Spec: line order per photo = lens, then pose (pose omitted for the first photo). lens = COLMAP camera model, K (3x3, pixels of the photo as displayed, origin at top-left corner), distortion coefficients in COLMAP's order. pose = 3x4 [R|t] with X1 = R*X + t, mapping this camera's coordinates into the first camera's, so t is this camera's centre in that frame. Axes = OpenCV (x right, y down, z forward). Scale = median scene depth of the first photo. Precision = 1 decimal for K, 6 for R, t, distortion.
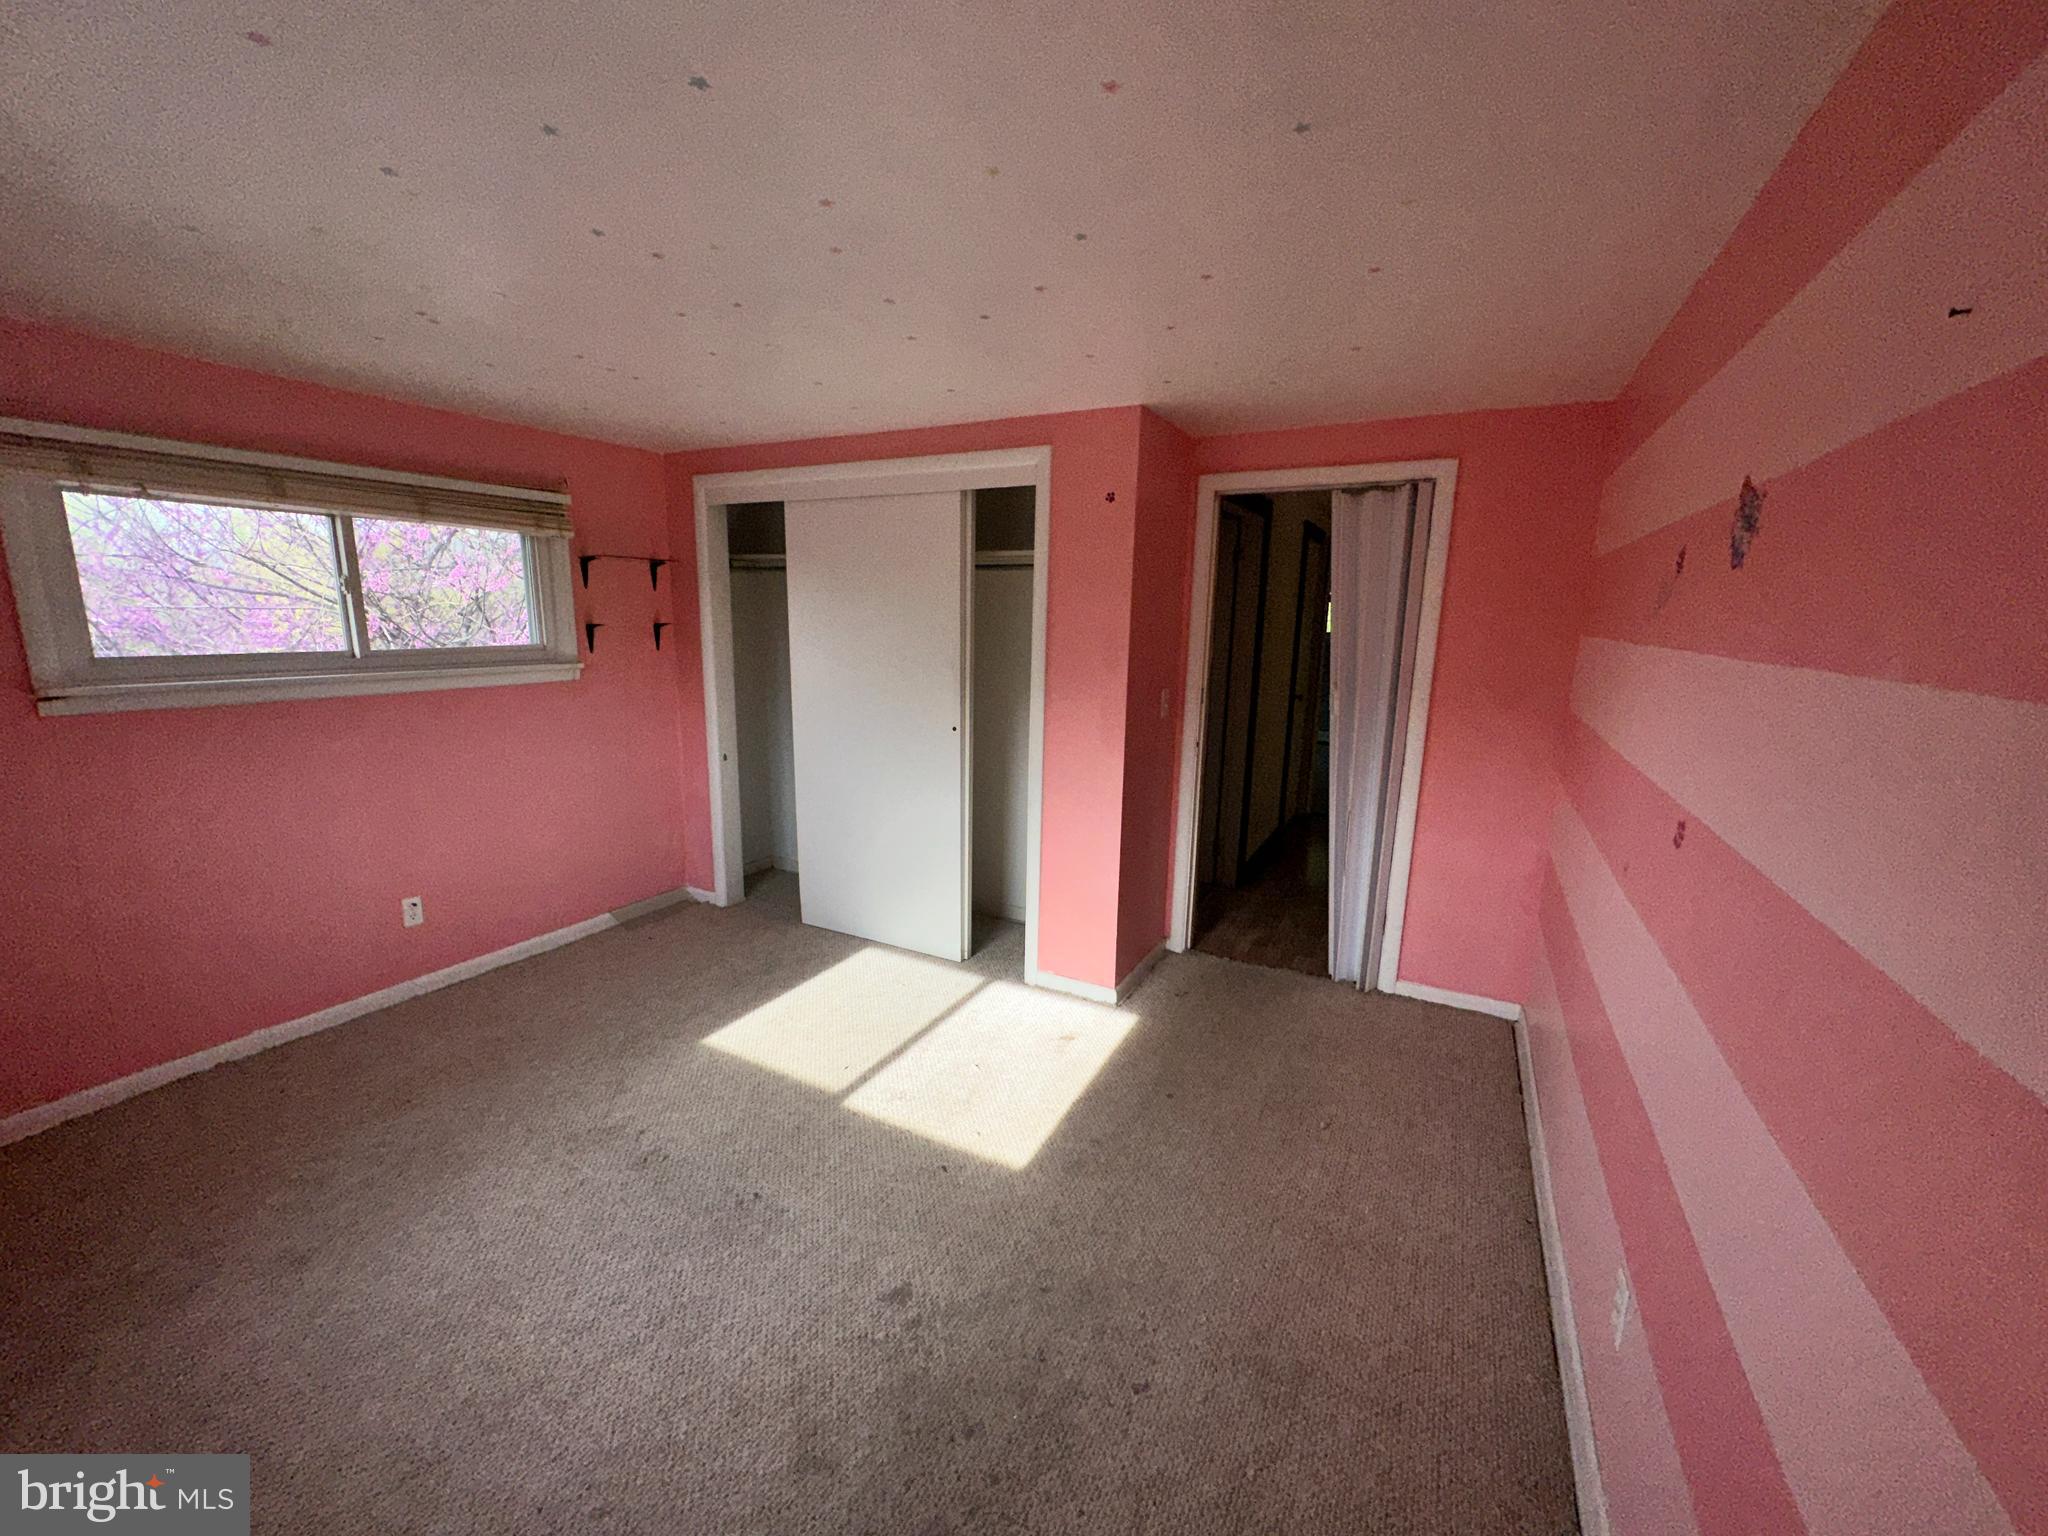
lens RADIAL K [[817.1, 0, 1020.5], [0, 817.1, 773.0], [0, 0, 1]] dist [-0.003002, 0.001176]
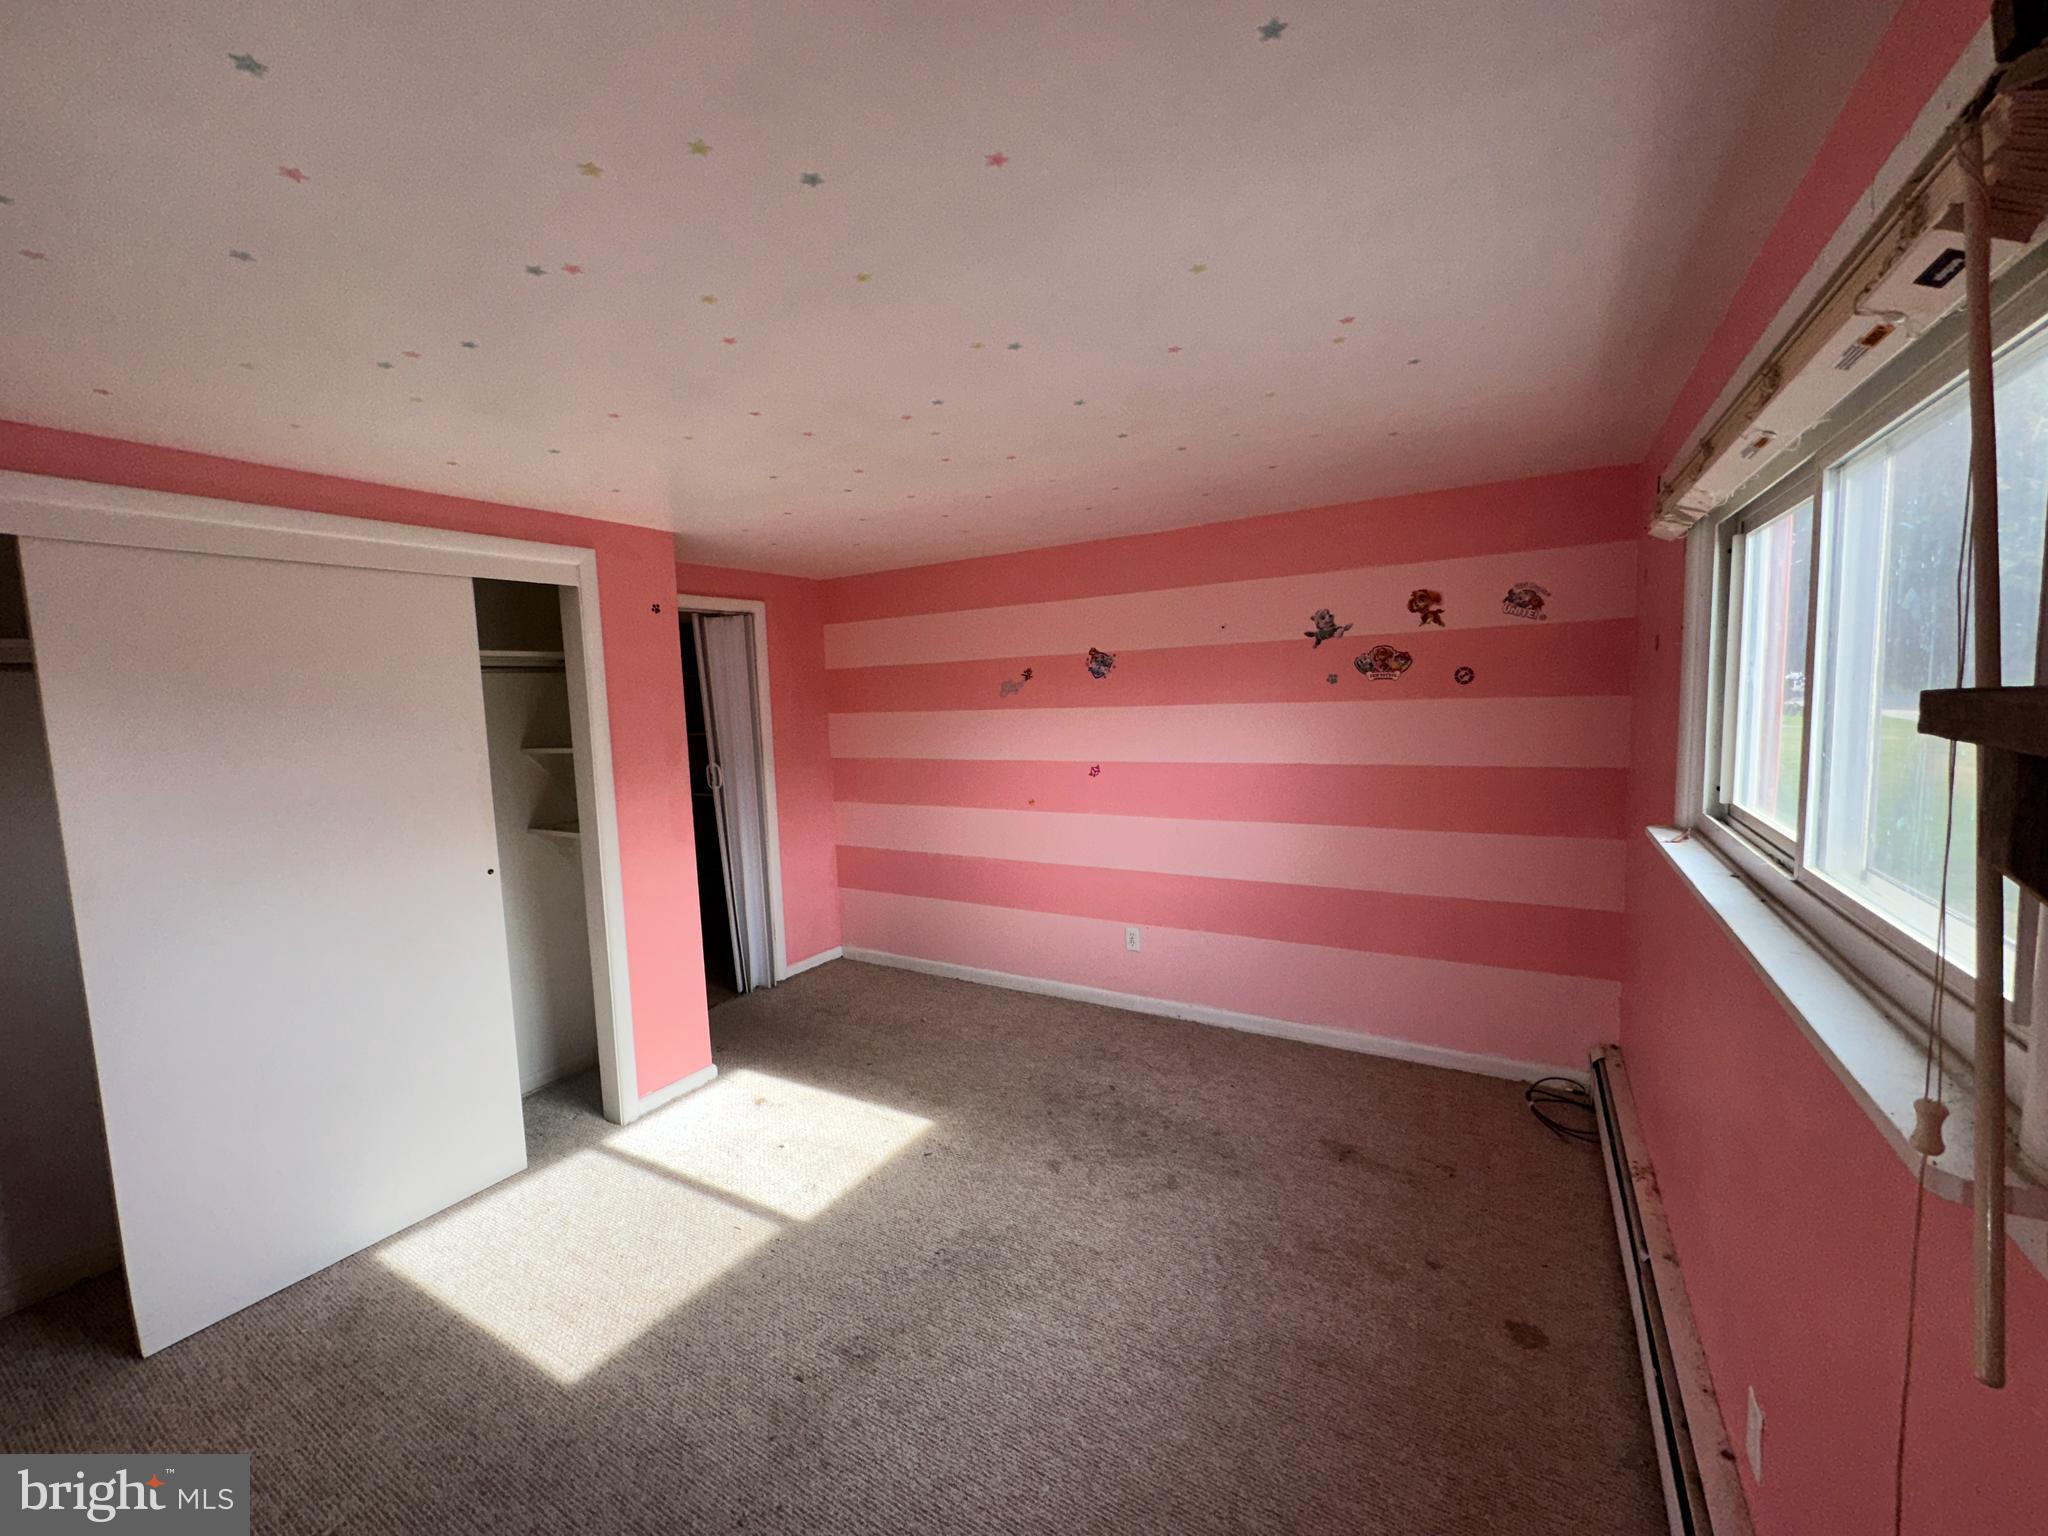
lens RADIAL K [[817.1, 0, 1020.8], [0, 817.1, 768.9], [0, 0, 1]] dist [-0.003002, 0.001176]
pose [[0.056882, -0.113576, 0.991900, -0.929756], [0.230450, 0.968173, 0.097643, -0.123105], [-0.971420, 0.223029, 0.081245, 0.477894]]
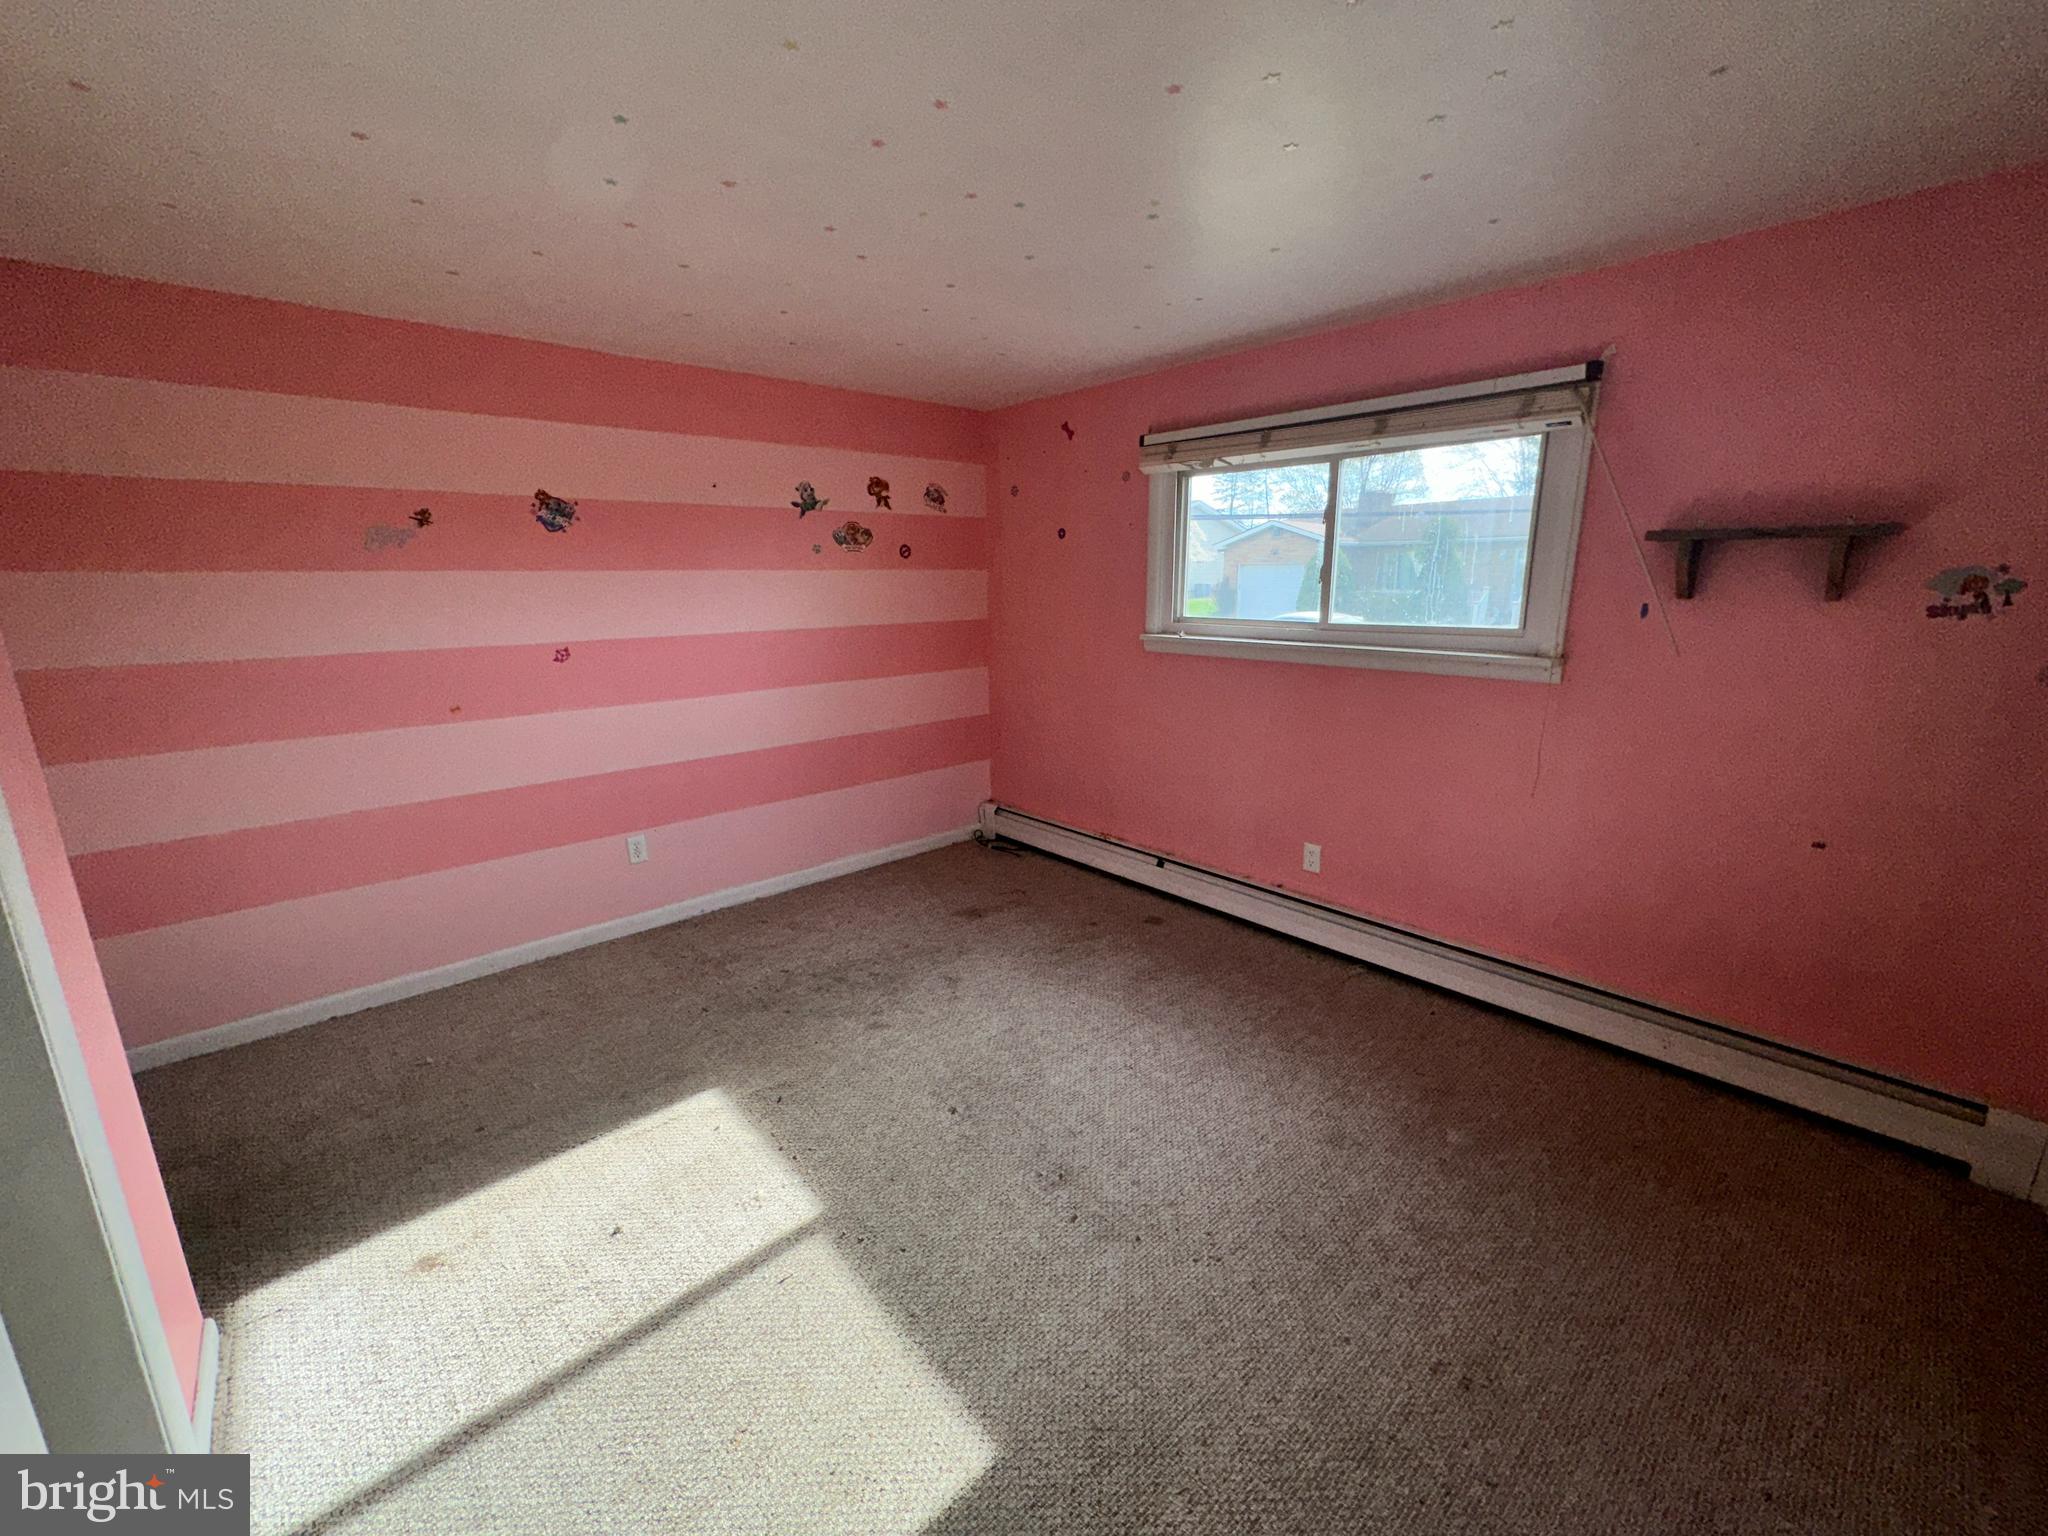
lens RADIAL K [[817.1, 0, 1023.8], [0, 817.1, 772.3], [0, 0, 1]] dist [-0.003002, 0.001176]
pose [[-0.941049, -0.089027, 0.326345, -0.508757], [0.057377, 0.908756, 0.413364, -0.219243], [-0.333368, 0.407721, -0.850076, 1.202753]]
